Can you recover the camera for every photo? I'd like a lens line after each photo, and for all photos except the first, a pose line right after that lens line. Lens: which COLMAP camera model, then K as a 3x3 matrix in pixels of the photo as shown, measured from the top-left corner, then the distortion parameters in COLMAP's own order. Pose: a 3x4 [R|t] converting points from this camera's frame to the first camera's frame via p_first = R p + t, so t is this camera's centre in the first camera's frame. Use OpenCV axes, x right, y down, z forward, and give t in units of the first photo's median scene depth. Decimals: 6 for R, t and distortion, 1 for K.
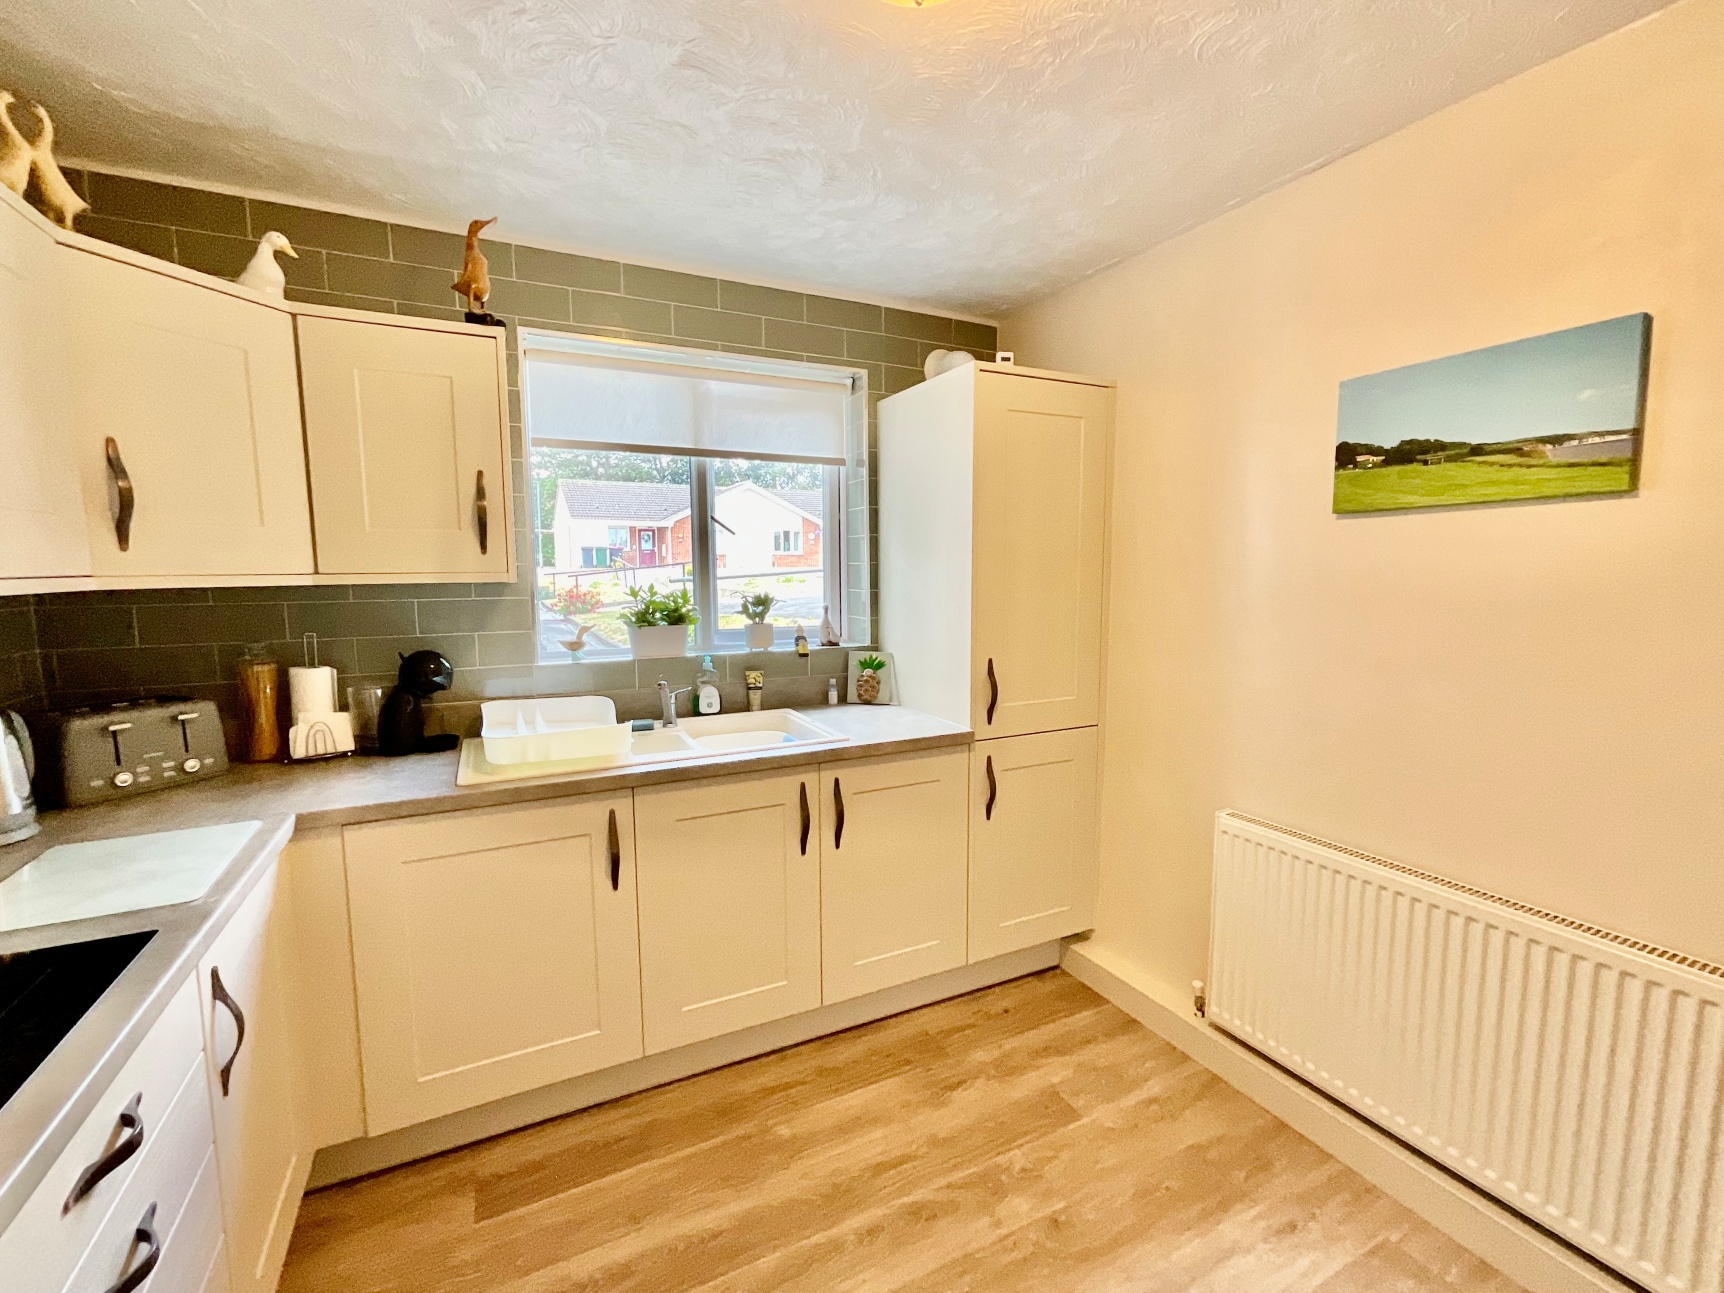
lens RADIAL K [[756.5, 0, 862.0], [0, 756.5, 646.5], [0, 0, 1]] dist [0.000221, -0.000276]
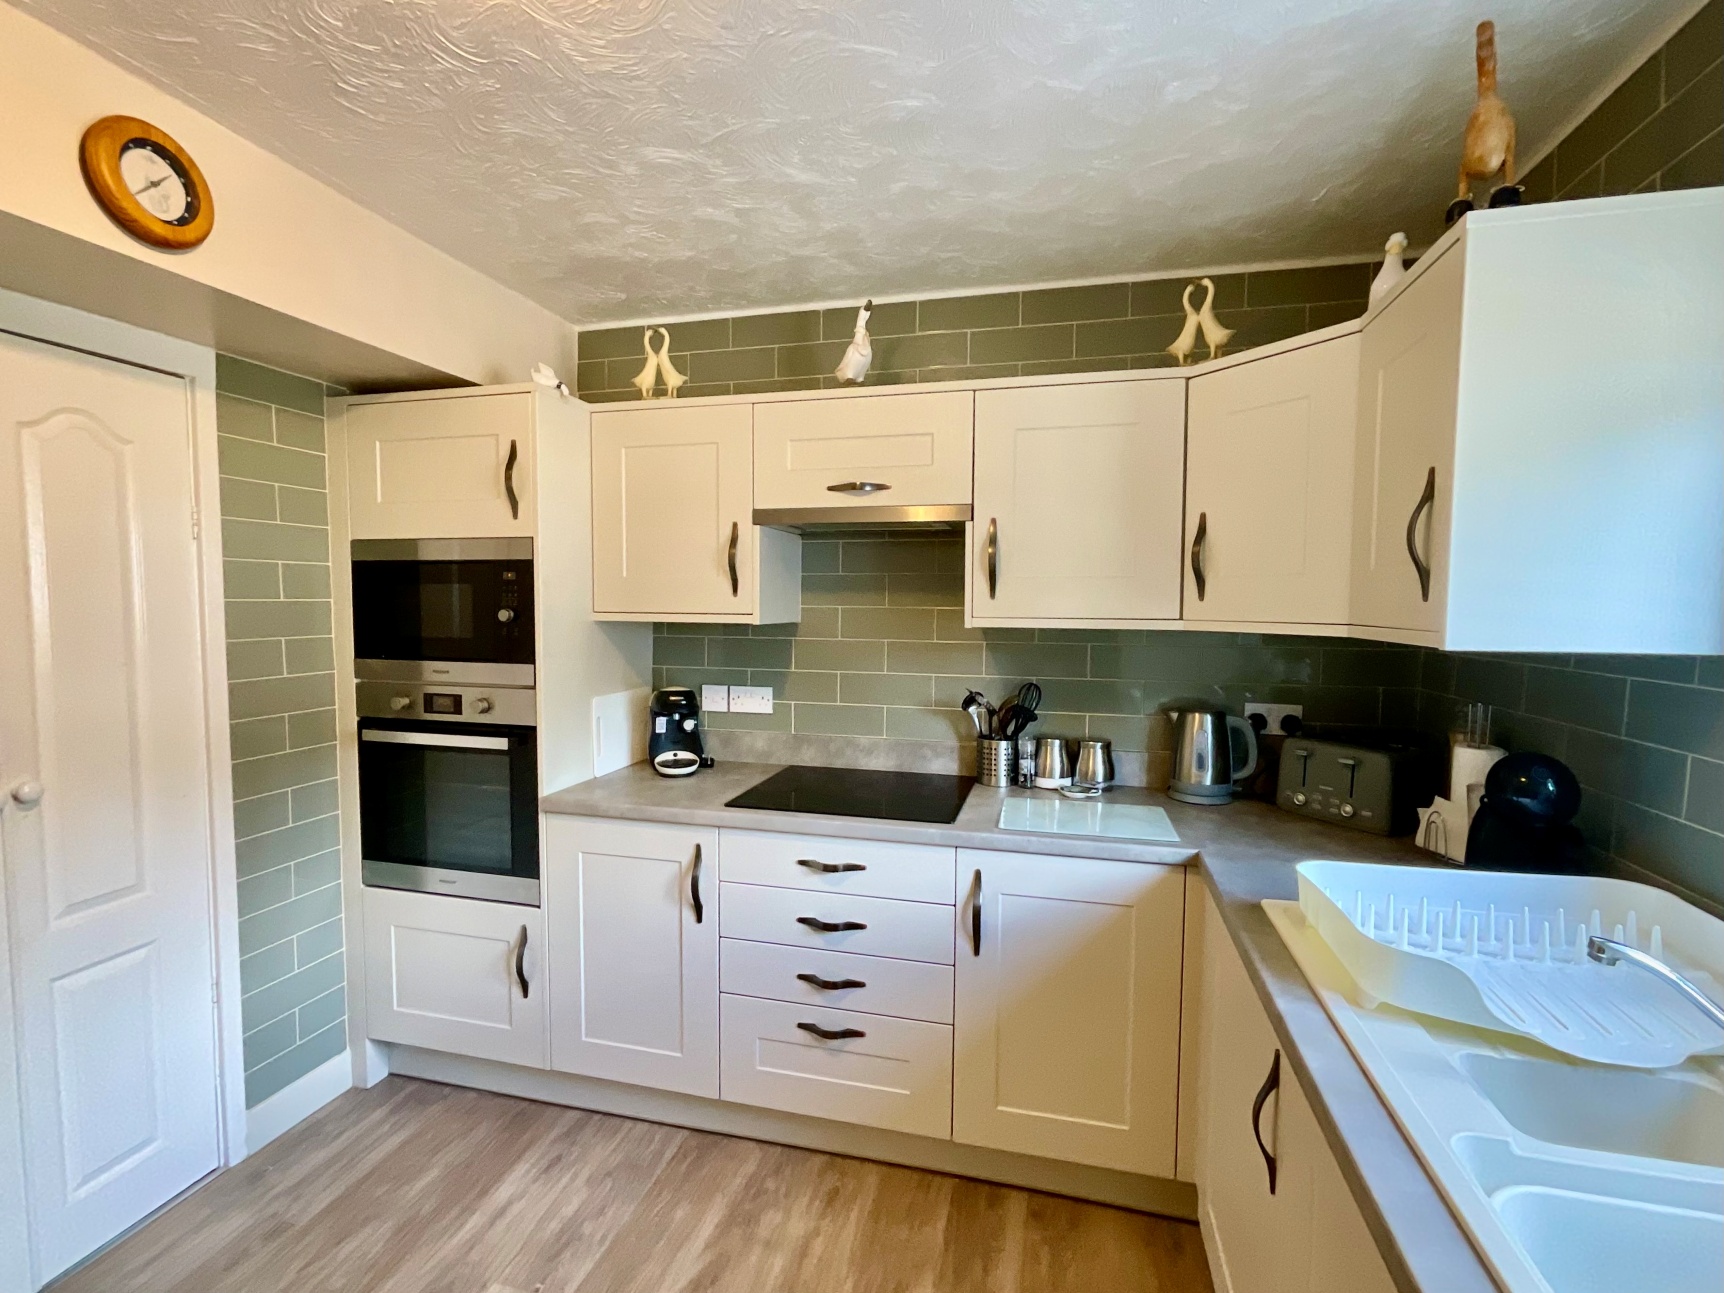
lens RADIAL K [[756.5, 0, 862.0], [0, 756.5, 646.5], [0, 0, 1]] dist [0.000221, -0.000276]
pose [[-0.646662, 0.041660, -0.761638, 0.285857], [-0.087176, 0.987928, 0.128054, -0.128122], [0.757779, 0.149204, -0.635224, 1.083742]]
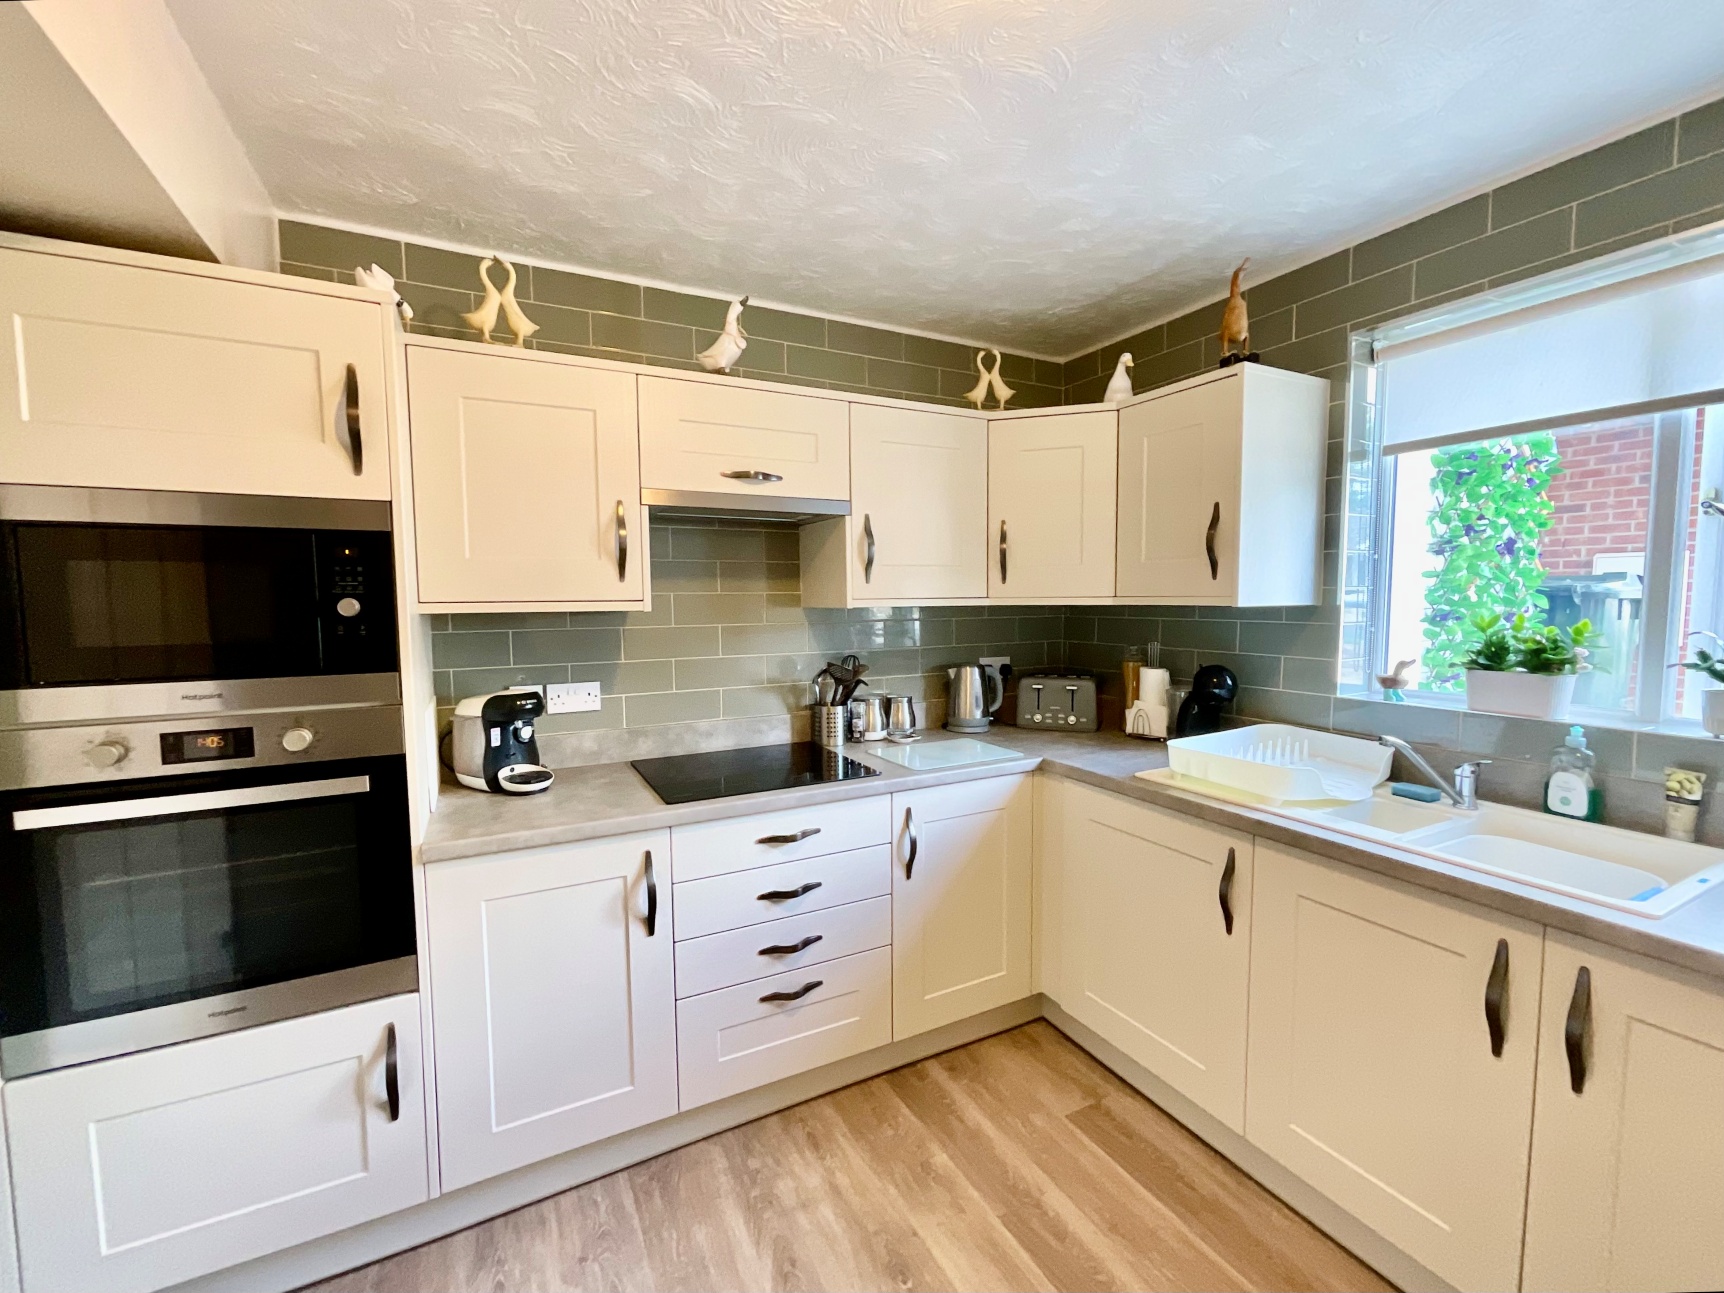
lens RADIAL K [[705.1, 0, 837.6], [0, 705.1, 642.8], [0, 0, 1]] dist [-0.012397, 0.014929]
pose [[0.000188, 0.069444, -0.997586, 0.526147], [-0.098760, 0.992710, 0.069086, -0.050122], [0.995111, 0.098508, 0.007045, 0.481166]]
